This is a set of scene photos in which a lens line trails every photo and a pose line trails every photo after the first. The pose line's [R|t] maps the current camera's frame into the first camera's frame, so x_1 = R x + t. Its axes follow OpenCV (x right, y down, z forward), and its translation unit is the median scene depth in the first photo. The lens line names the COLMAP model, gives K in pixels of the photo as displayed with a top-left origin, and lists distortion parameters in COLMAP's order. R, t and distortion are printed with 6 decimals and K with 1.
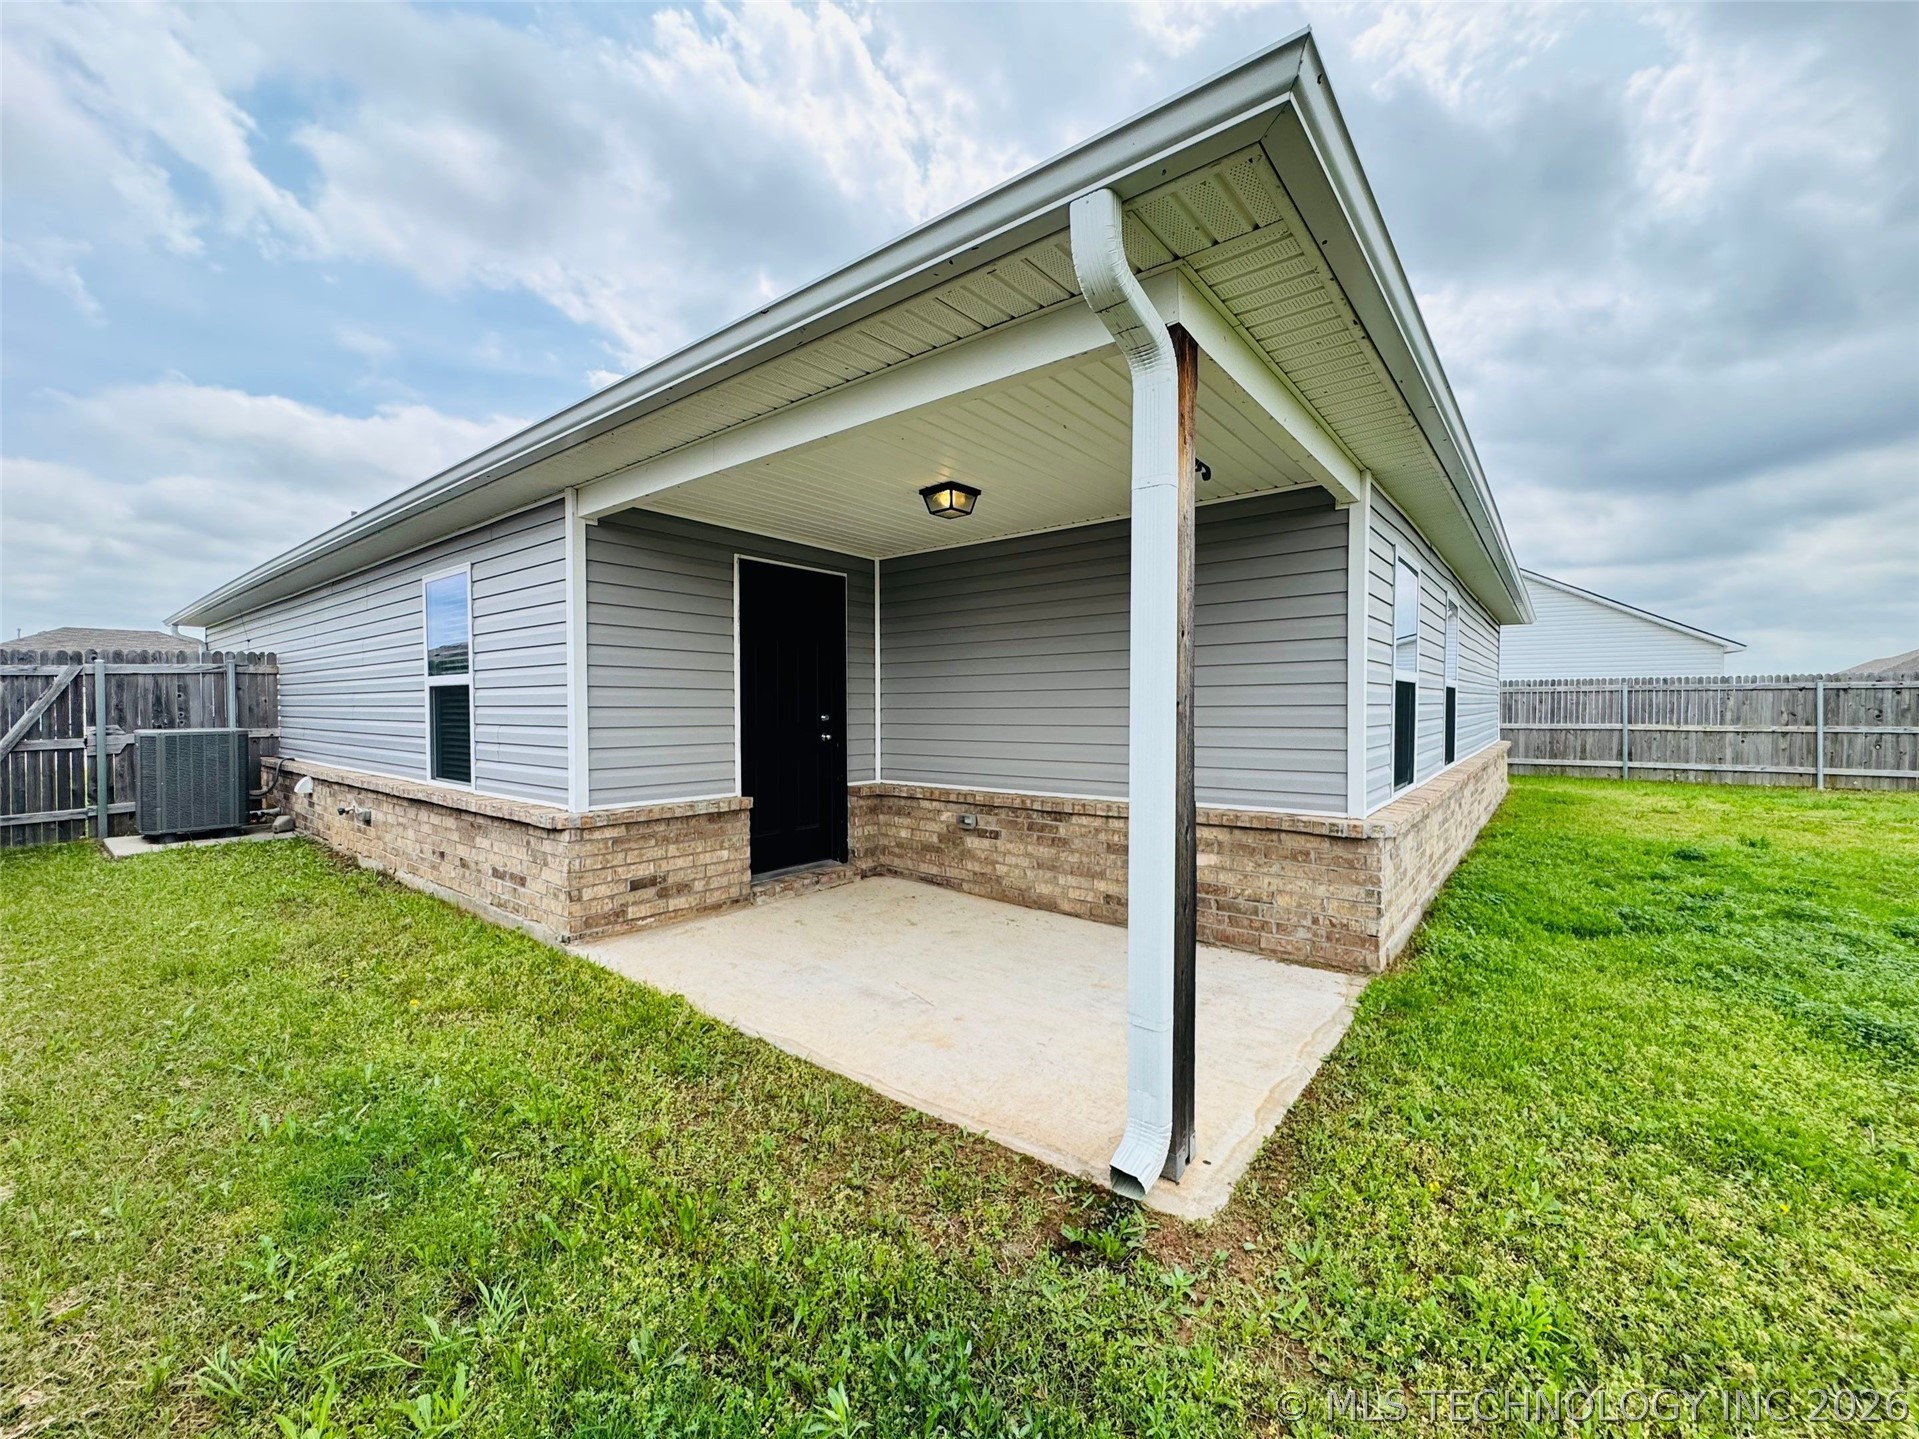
lens RADIAL K [[764.0, 0, 961.2], [0, 764.0, 718.1], [0, 0, 1]] dist [-0.002343, 0.000189]
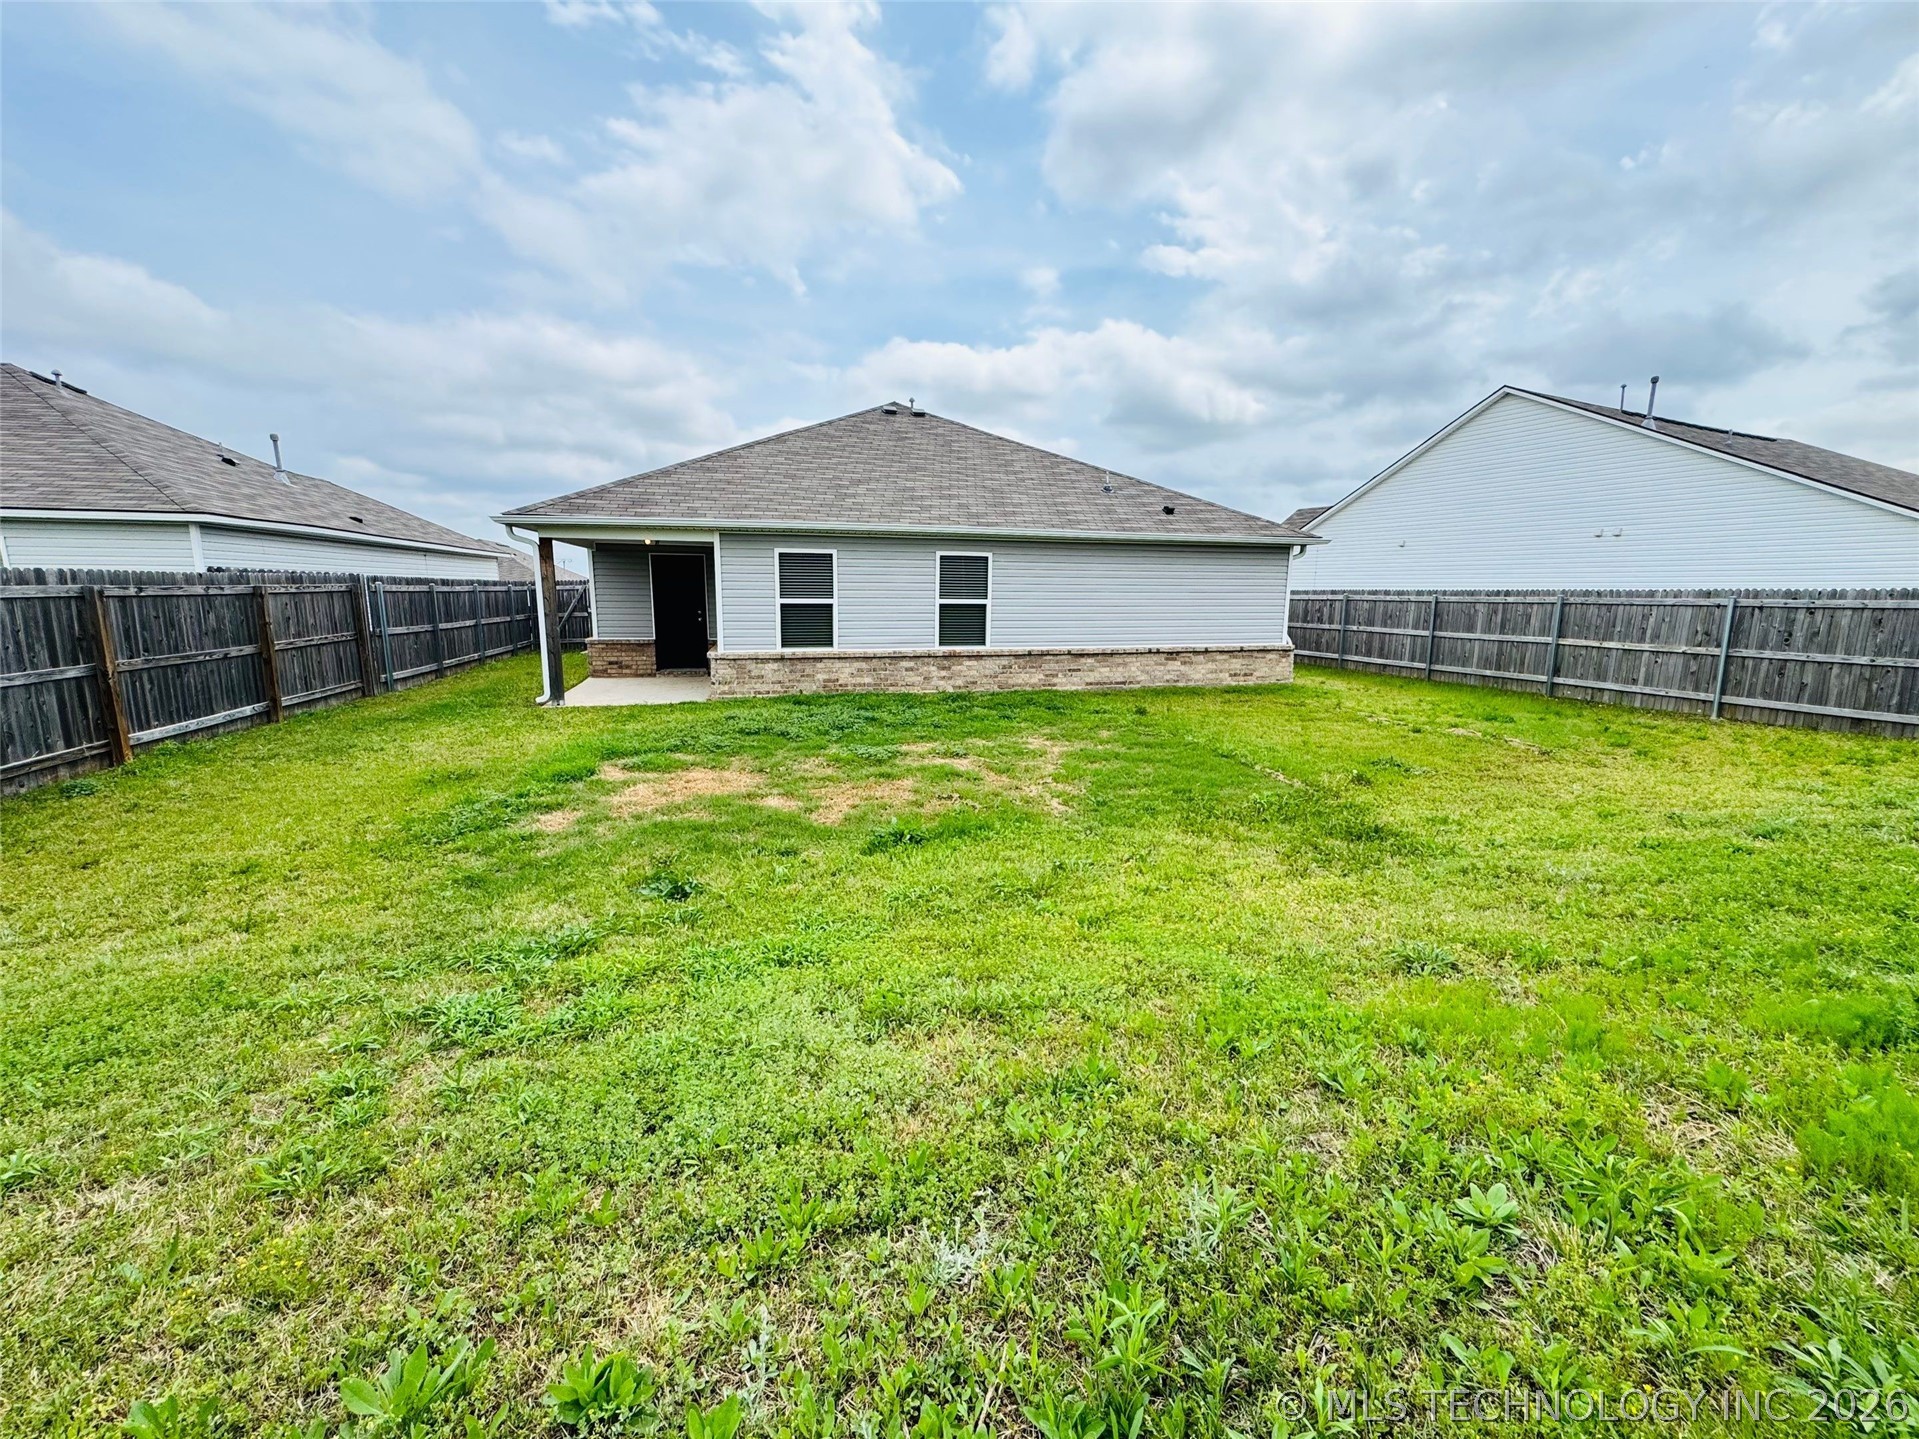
lens RADIAL K [[764.0, 0, 960.5], [0, 764.0, 714.5], [0, 0, 1]] dist [-0.002343, 0.000189]
pose [[0.799157, 0.105272, -0.591832, 0.933029], [-0.020218, 0.988696, 0.148562, -0.027168], [0.600782, -0.106759, 0.792253, -0.243051]]
